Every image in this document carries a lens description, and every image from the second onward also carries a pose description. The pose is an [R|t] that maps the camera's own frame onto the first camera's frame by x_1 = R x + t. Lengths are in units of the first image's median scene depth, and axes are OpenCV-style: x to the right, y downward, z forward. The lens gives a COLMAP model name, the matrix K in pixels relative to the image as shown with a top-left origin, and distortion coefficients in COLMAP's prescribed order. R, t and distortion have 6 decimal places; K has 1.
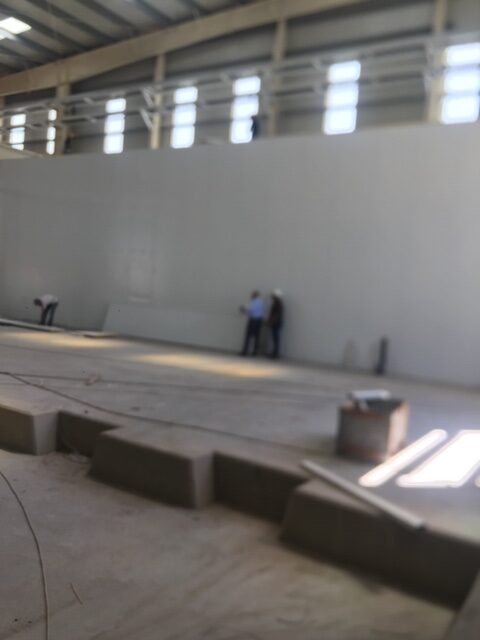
lens RADIAL K [[571.0, 0, 240.0], [0, 571.0, 320.0], [0, 0, 1]] dist [0.006855, -0.018266]
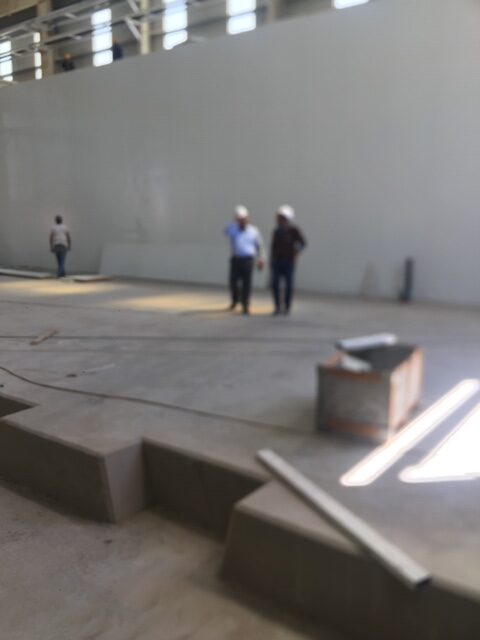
lens RADIAL K [[569.6, 0, 240.0], [0, 569.6, 320.0], [0, 0, 1]] dist [0.001609, -0.009845]
pose [[0.994191, -0.070183, -0.081606, 0.059229], [0.079570, 0.989805, 0.118129, 0.003669], [0.072483, -0.123936, 0.989639, 0.132492]]
